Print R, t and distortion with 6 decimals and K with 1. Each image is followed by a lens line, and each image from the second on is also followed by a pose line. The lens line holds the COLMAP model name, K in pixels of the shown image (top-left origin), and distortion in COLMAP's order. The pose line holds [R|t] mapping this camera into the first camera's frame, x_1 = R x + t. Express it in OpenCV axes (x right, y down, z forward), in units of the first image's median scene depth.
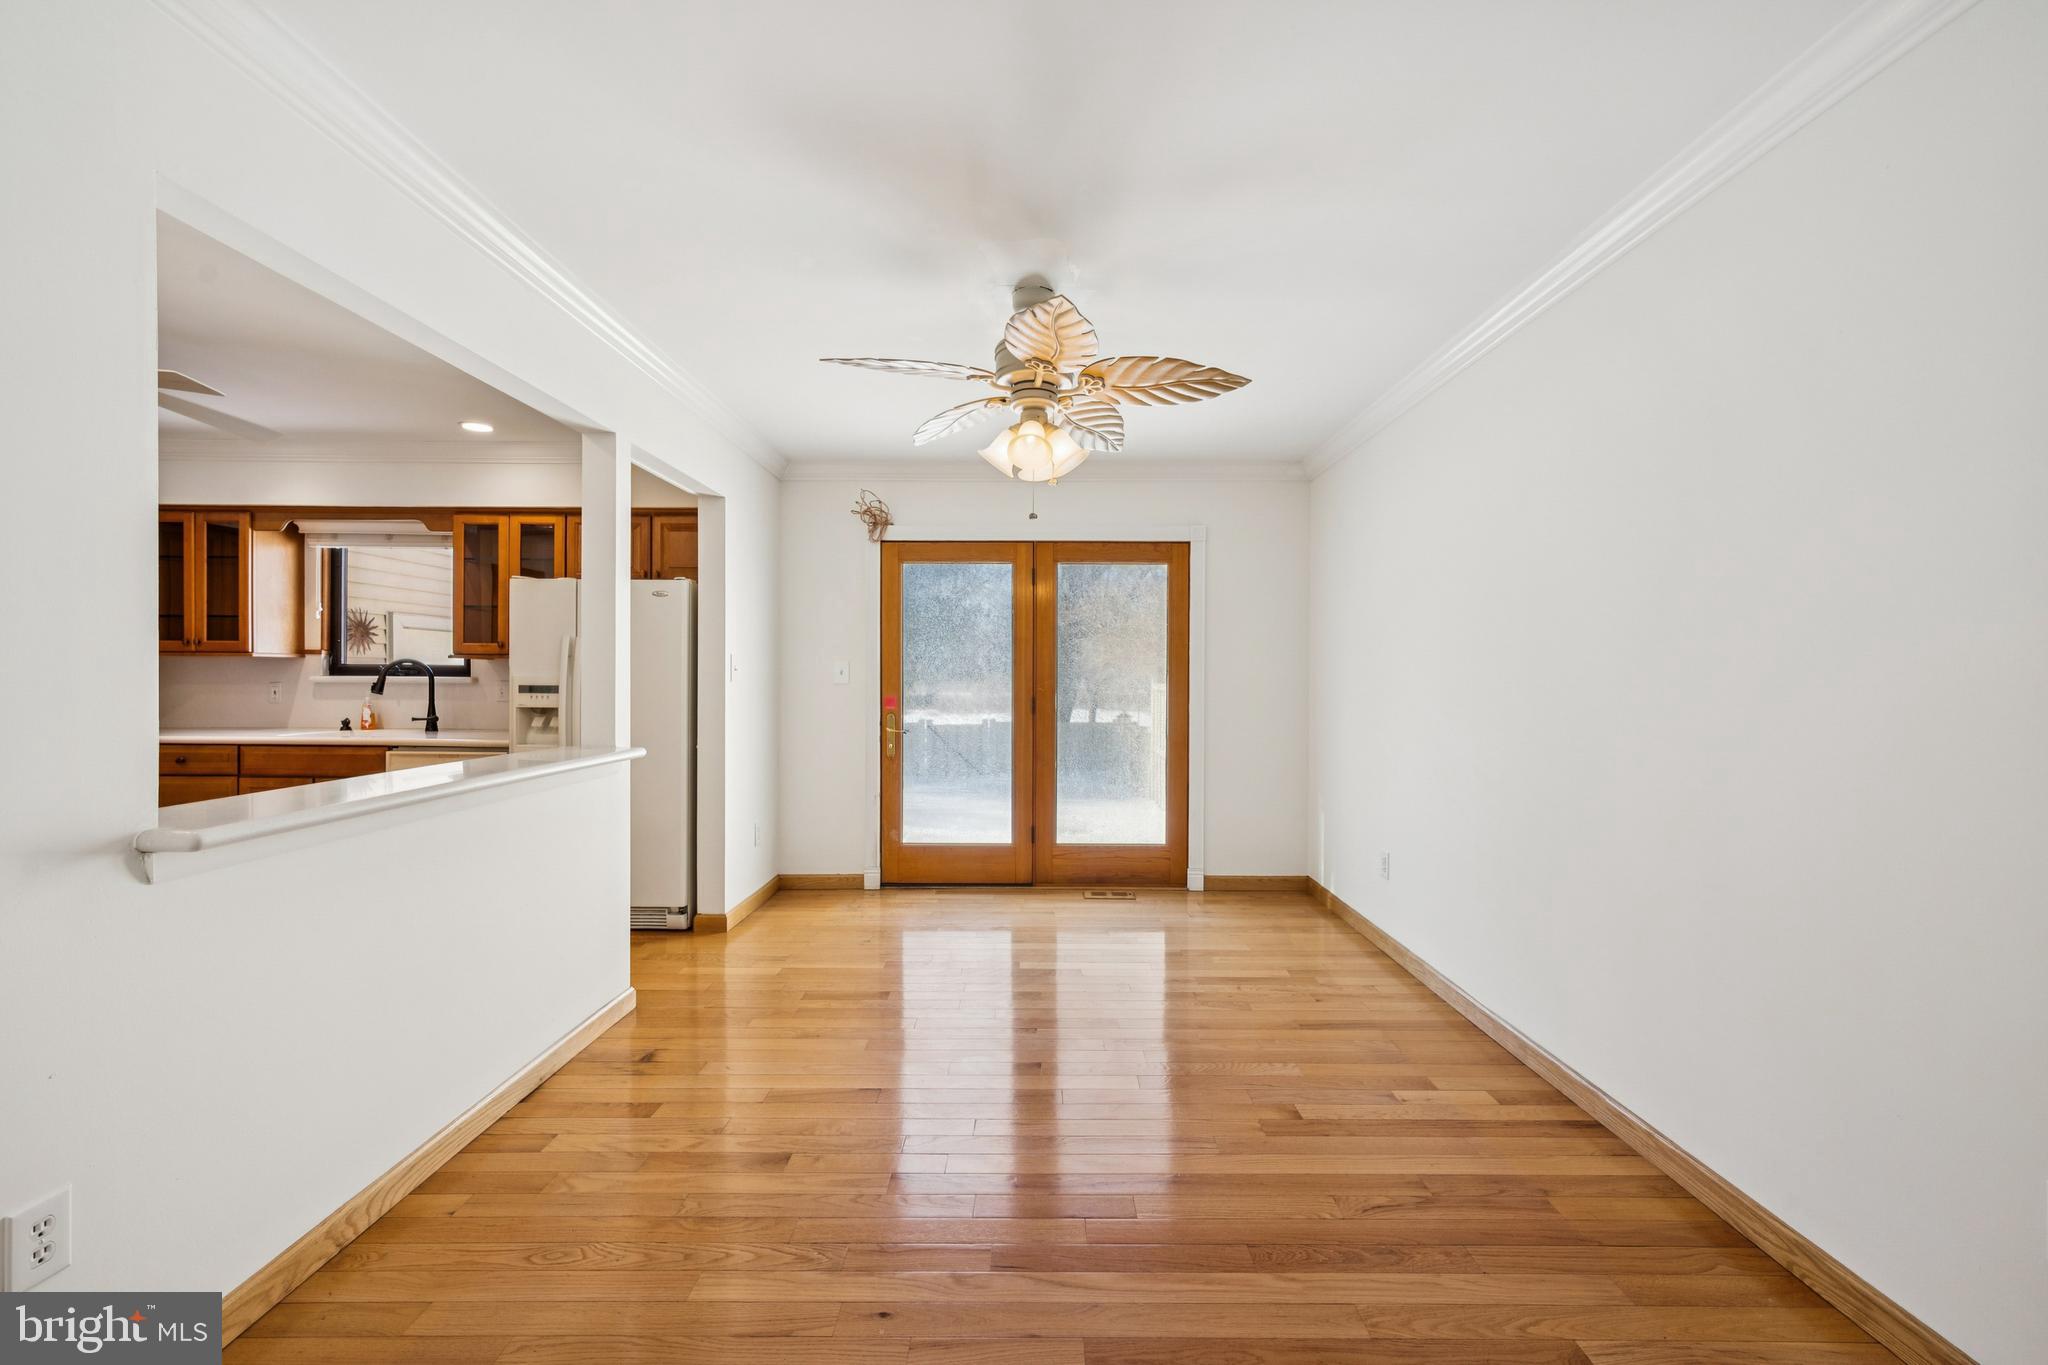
lens RADIAL K [[825.1, 0, 1026.8], [0, 825.1, 681.4], [0, 0, 1]] dist [0.004735, -0.000071]
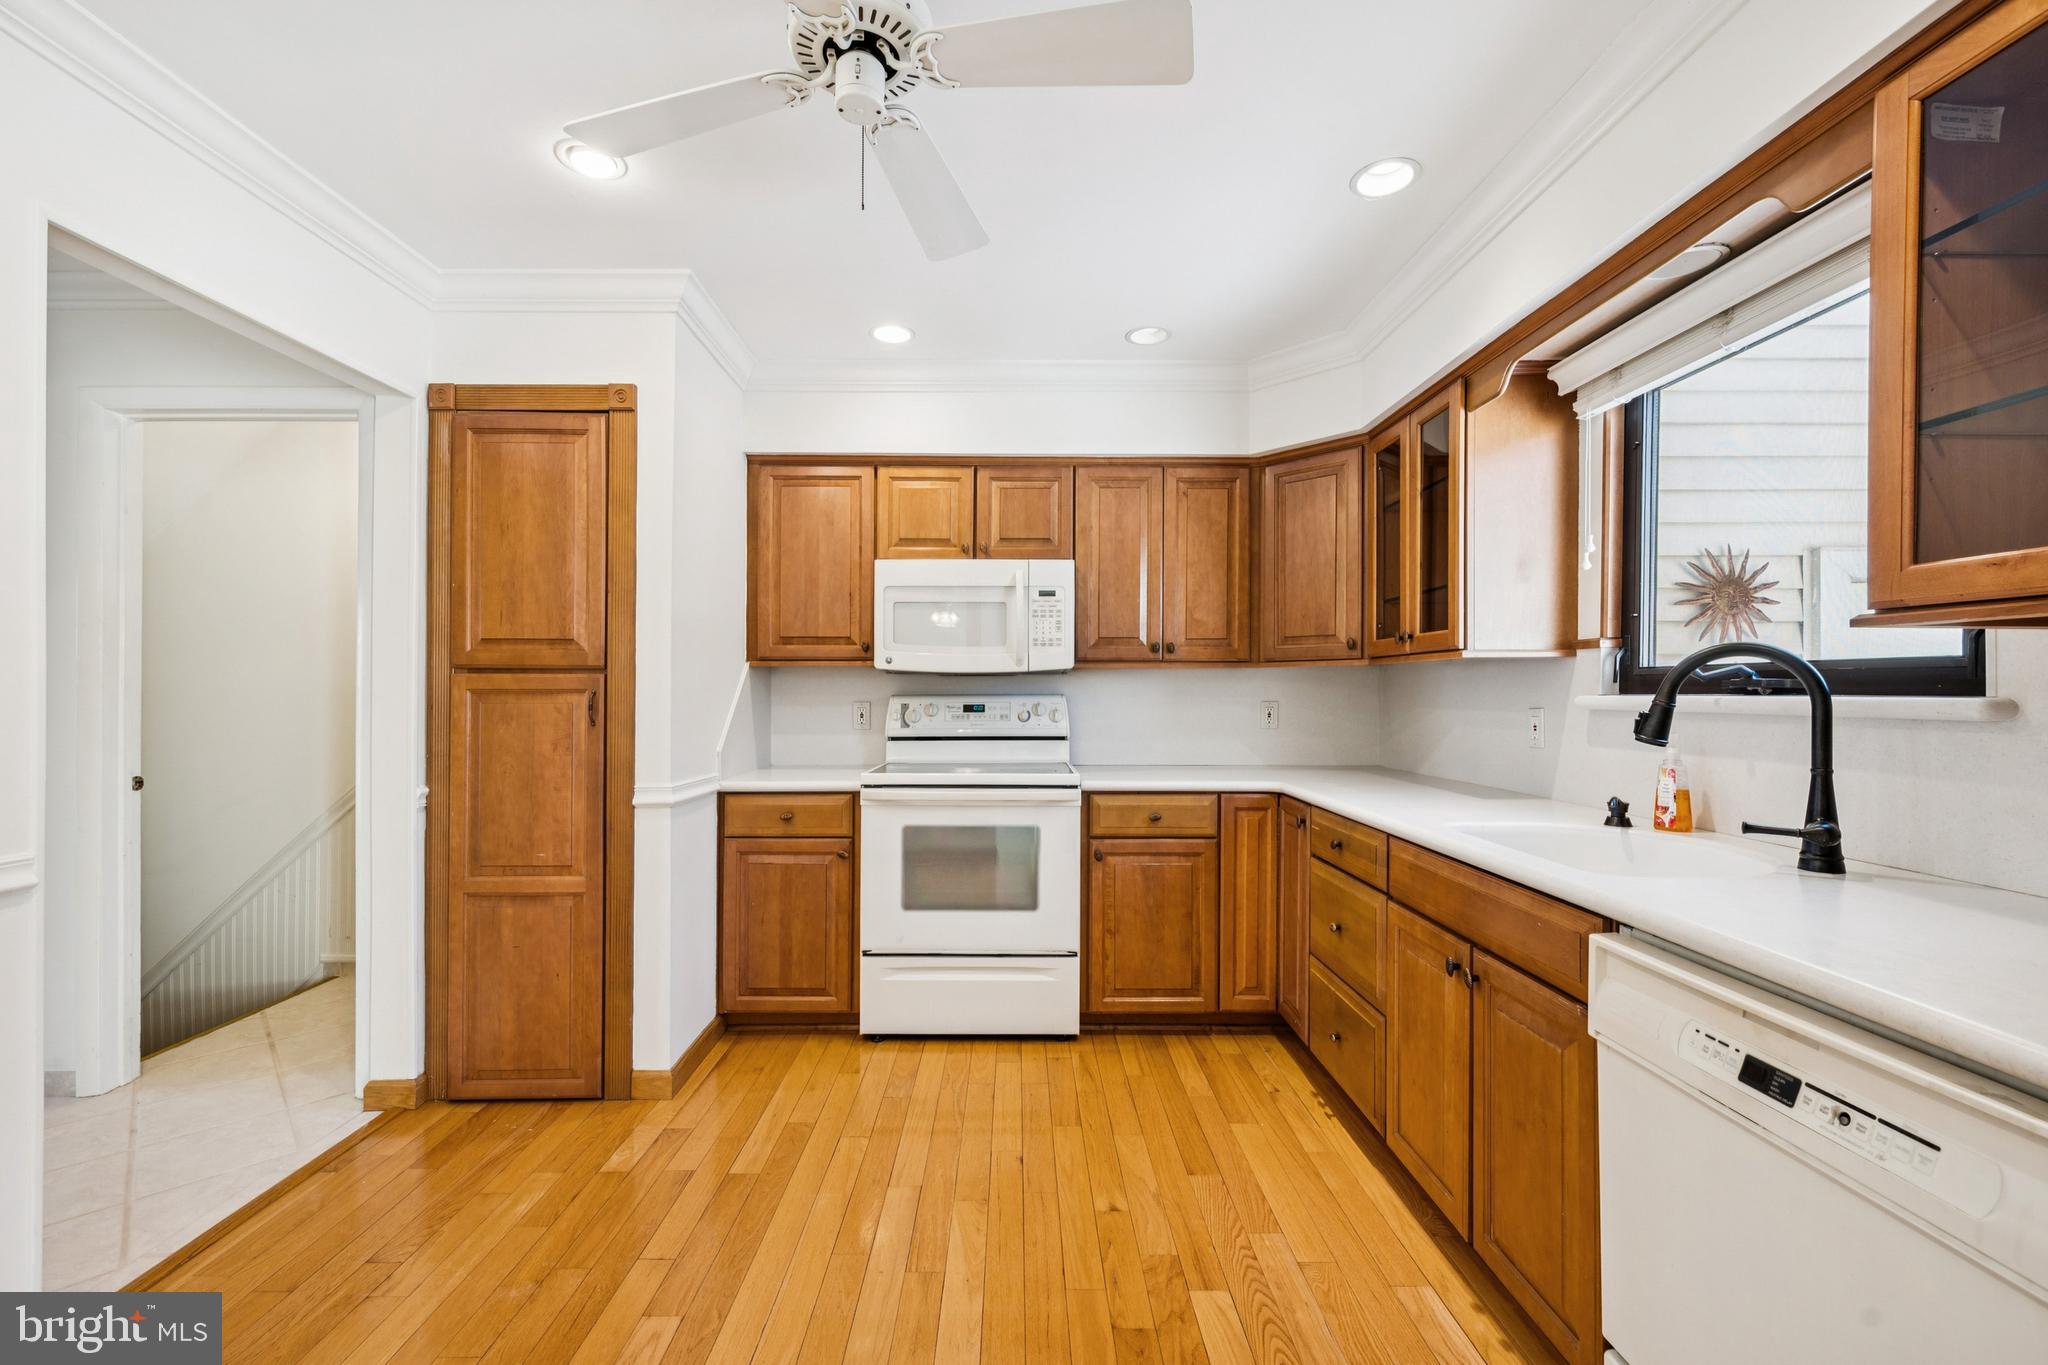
lens RADIAL K [[825.1, 0, 1031.8], [0, 825.1, 701.2], [0, 0, 1]] dist [0.004735, -0.000071]
pose [[0.020877, 0.002684, -0.999778, -0.417330], [-0.006944, 0.999973, 0.002539, -0.002601], [0.999758, 0.006890, 0.020895, 0.701274]]
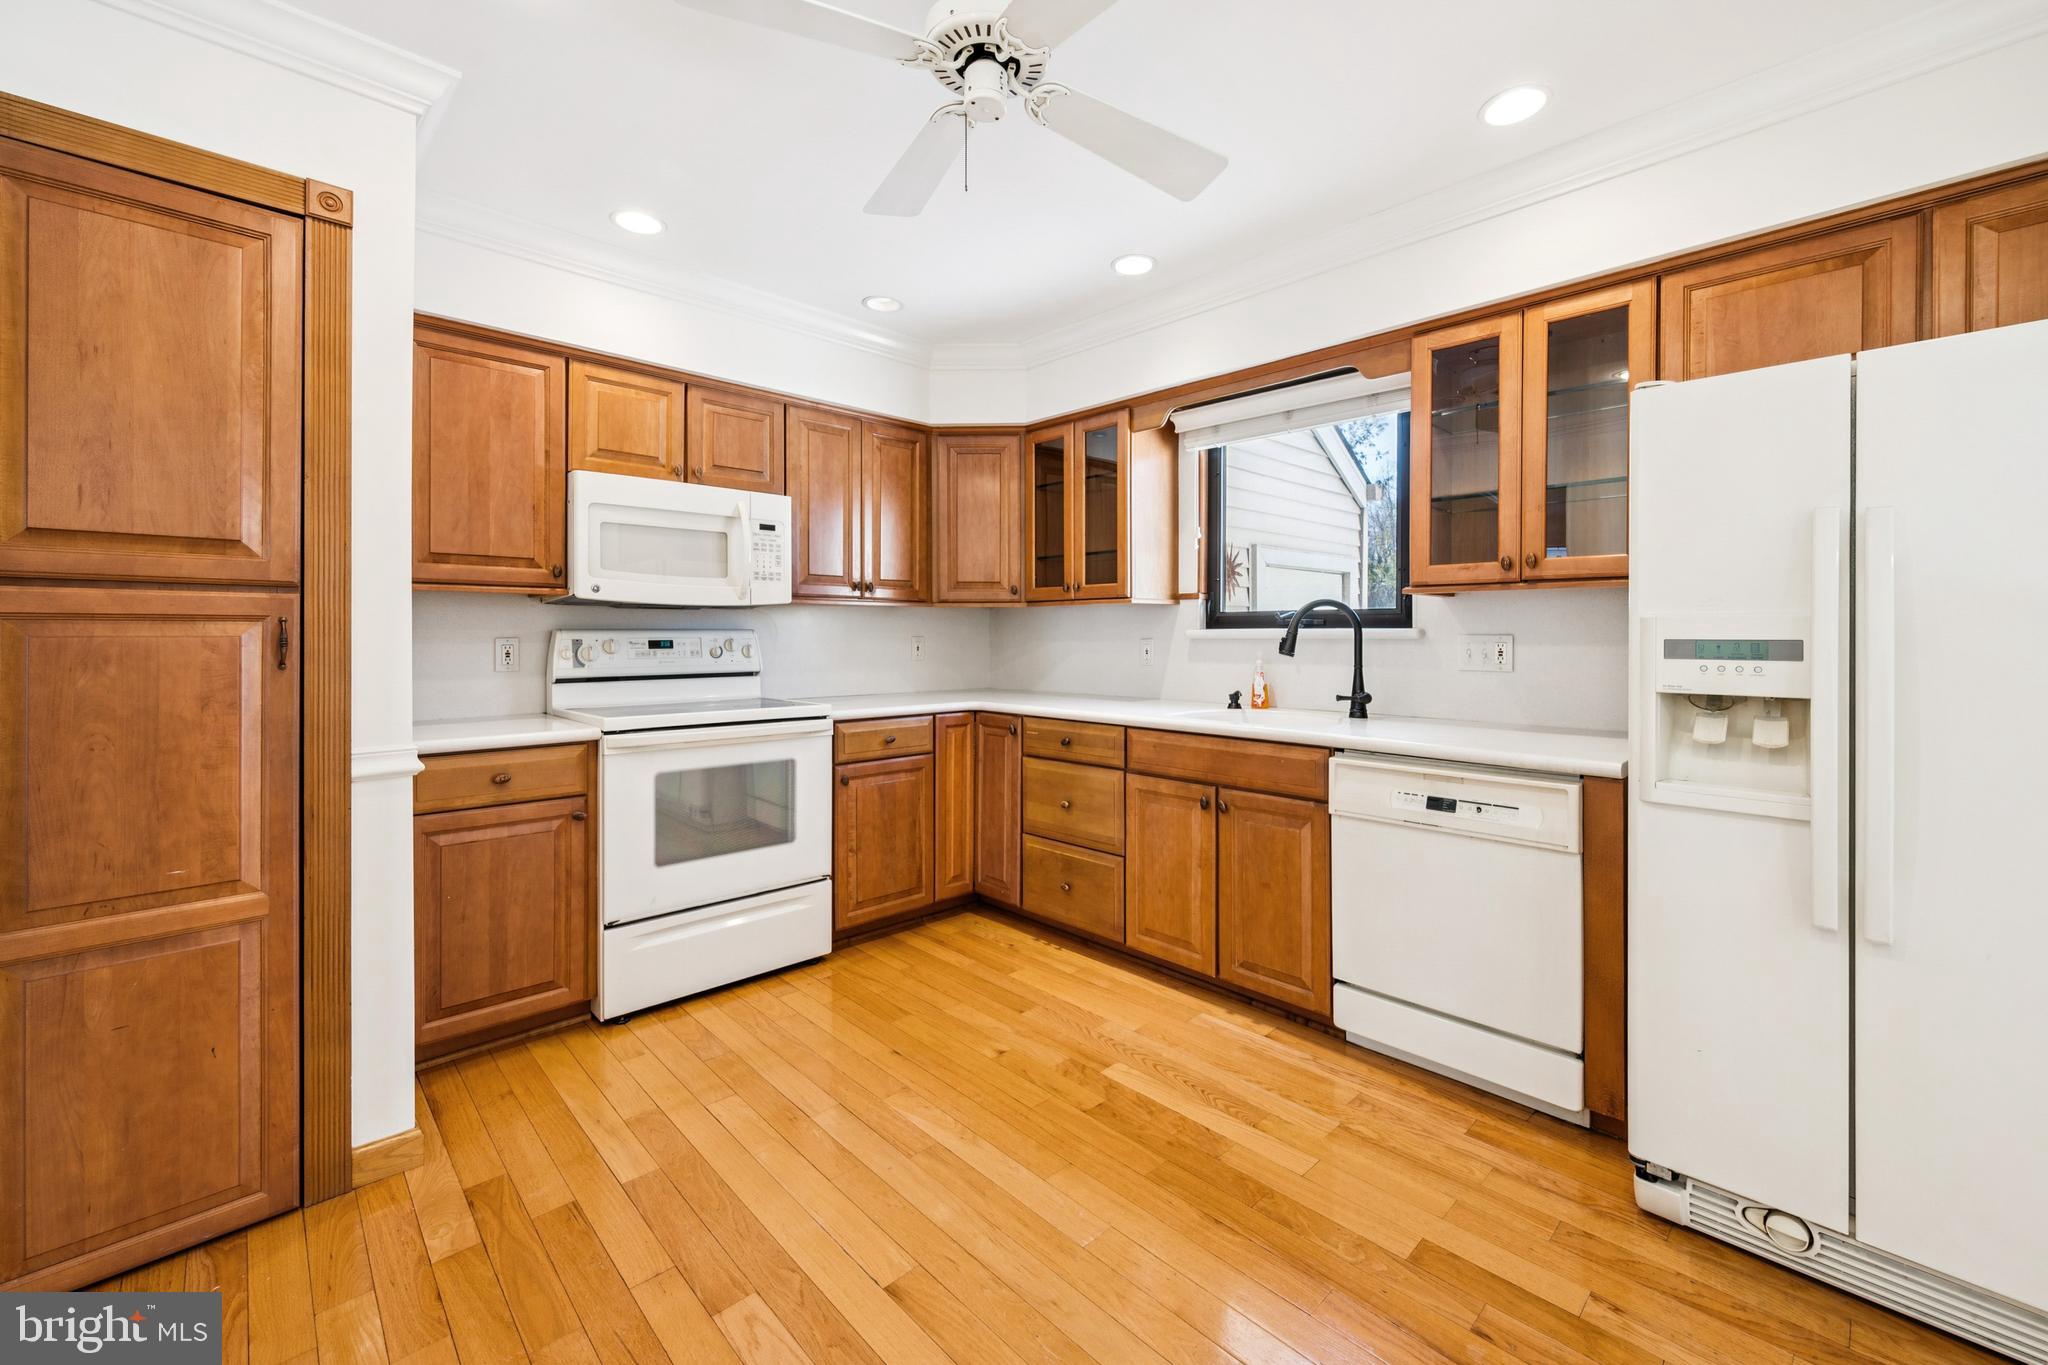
lens RADIAL K [[825.1, 0, 1030.0], [0, 825.1, 640.3], [0, 0, 1]] dist [0.004735, -0.000071]
pose [[0.703932, -0.003145, -0.710260, -0.462905], [0.000508, 0.999992, -0.003925, 0.005498], [0.710267, 0.002402, 0.703928, 0.407316]]
